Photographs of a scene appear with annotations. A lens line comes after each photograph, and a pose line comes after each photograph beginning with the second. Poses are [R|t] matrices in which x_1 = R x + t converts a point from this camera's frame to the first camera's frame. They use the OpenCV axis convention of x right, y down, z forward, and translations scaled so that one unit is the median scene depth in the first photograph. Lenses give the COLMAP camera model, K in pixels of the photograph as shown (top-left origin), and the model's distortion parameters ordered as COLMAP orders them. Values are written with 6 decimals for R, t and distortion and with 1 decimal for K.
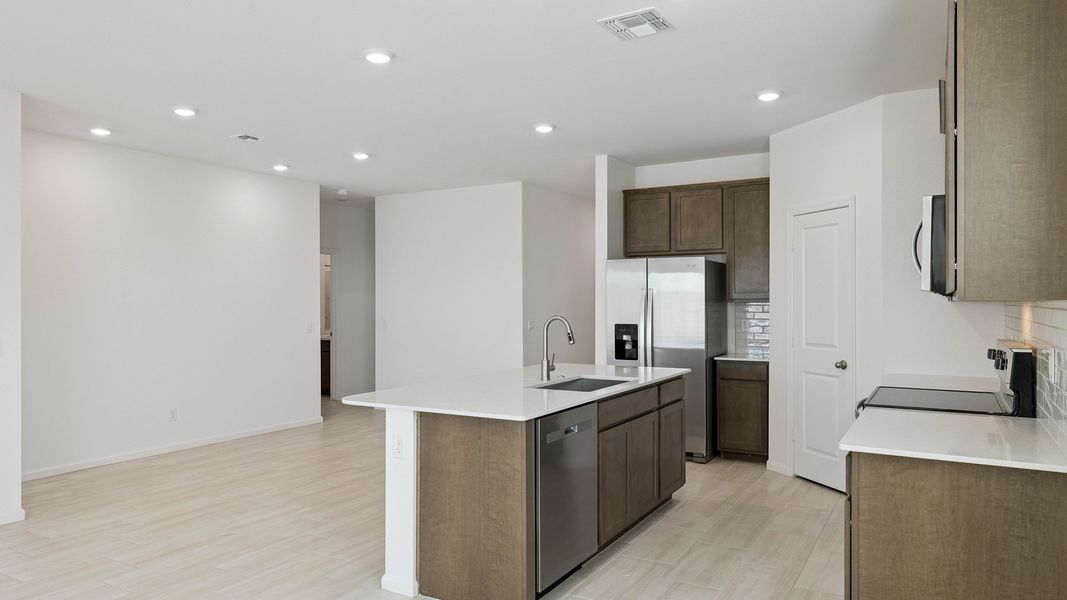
lens RADIAL K [[685.7, 0, 533.5], [0, 685.7, 300.0], [0, 0, 1]] dist [-0.001493, -0.001020]
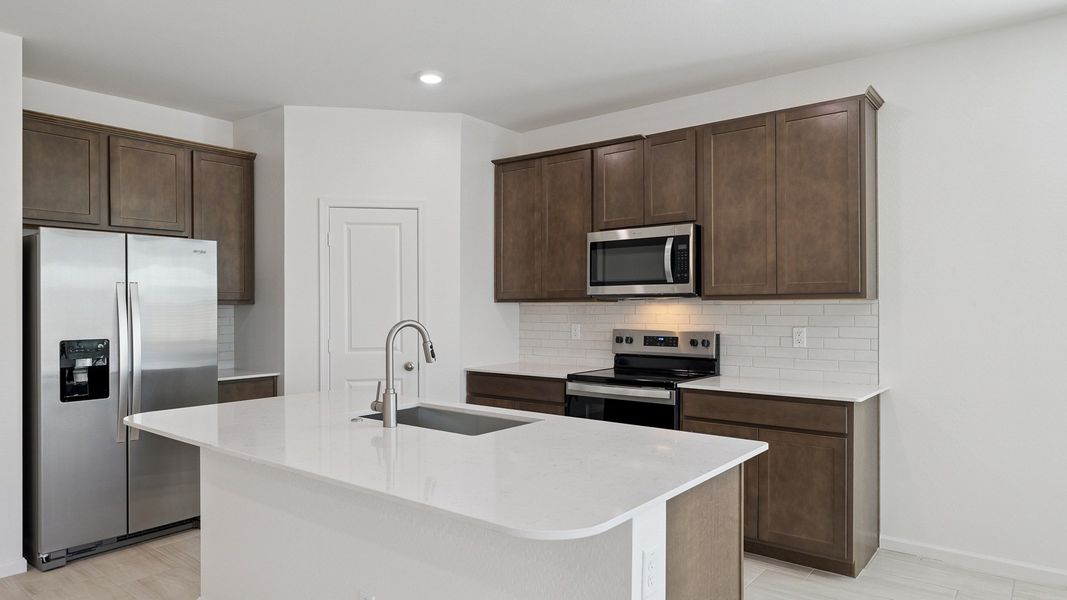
lens RADIAL K [[654.8, 0, 533.5], [0, 654.8, 300.0], [0, 0, 1]] dist [-0.001952, -0.002077]
pose [[0.148759, 0.009142, 0.988831, -0.406541], [0.000568, 0.999956, -0.009330, 0.006382], [-0.988873, 0.001950, 0.148747, 0.586702]]
